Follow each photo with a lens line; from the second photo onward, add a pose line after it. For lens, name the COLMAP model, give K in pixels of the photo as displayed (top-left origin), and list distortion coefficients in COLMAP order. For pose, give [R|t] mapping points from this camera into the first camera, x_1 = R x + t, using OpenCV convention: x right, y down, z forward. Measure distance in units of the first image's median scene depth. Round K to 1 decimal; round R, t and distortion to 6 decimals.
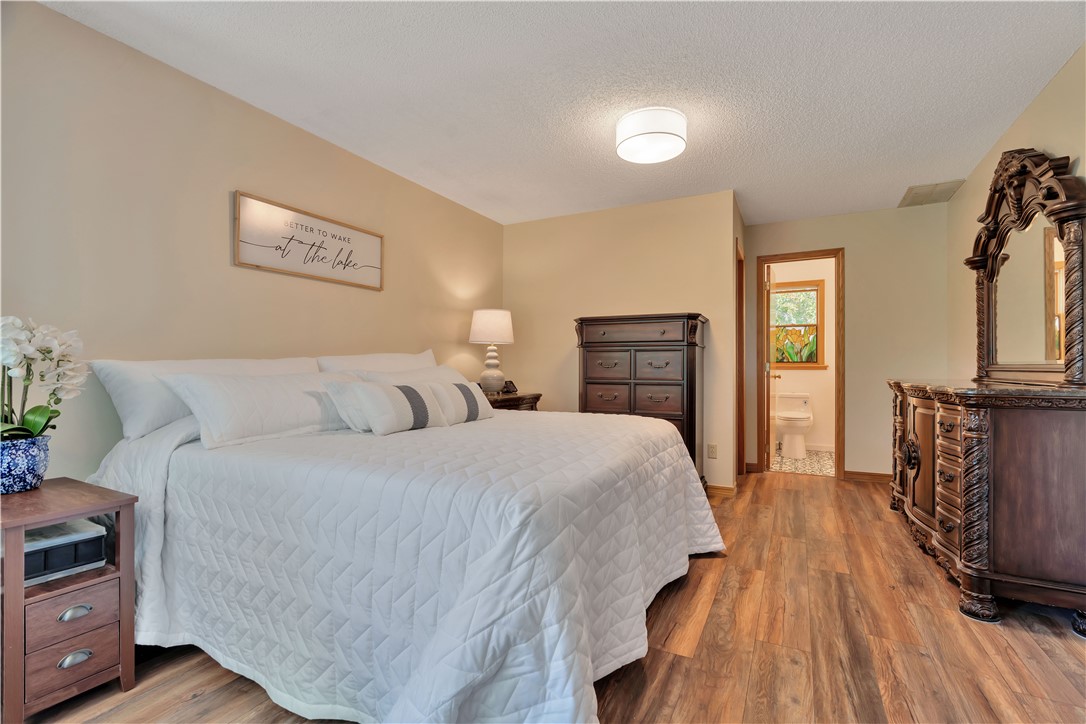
lens RADIAL K [[487.6, 0, 546.3], [0, 487.6, 367.6], [0, 0, 1]] dist [-0.006449, 0.001266]
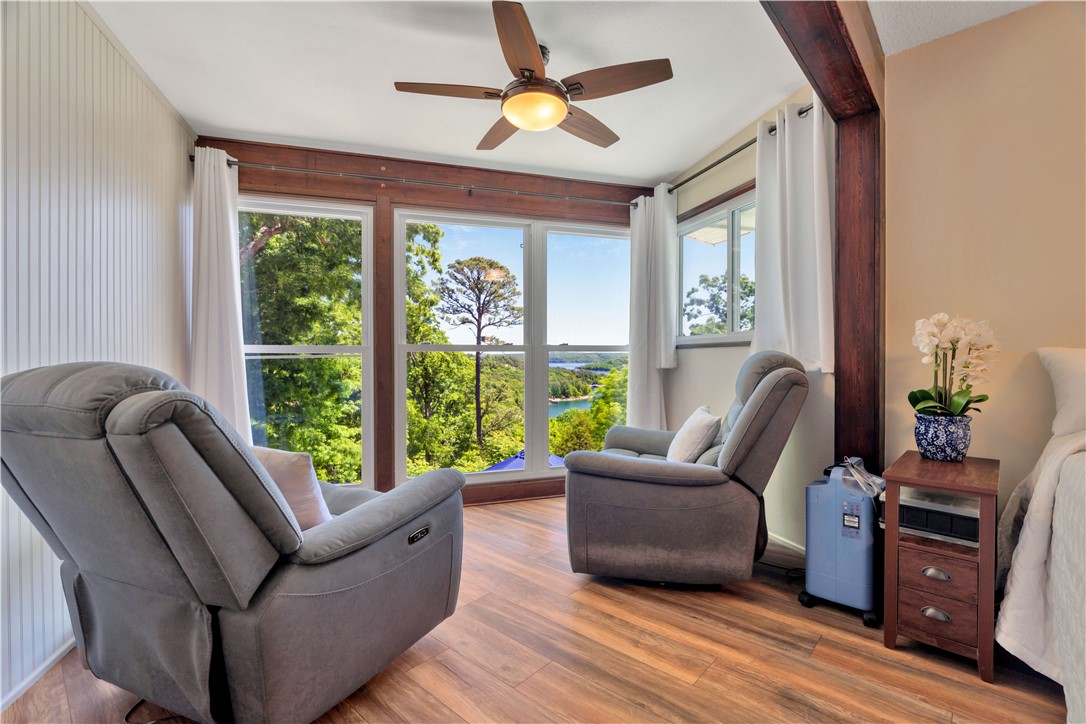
lens RADIAL K [[487.6, 0, 548.0], [0, 487.6, 360.5], [0, 0, 1]] dist [-0.006449, 0.001266]
pose [[-0.258000, 0.005832, -0.966127, 0.332463], [0.001426, 0.999983, 0.005656, 0.004326], [0.966144, 0.000082, -0.258004, 0.406333]]
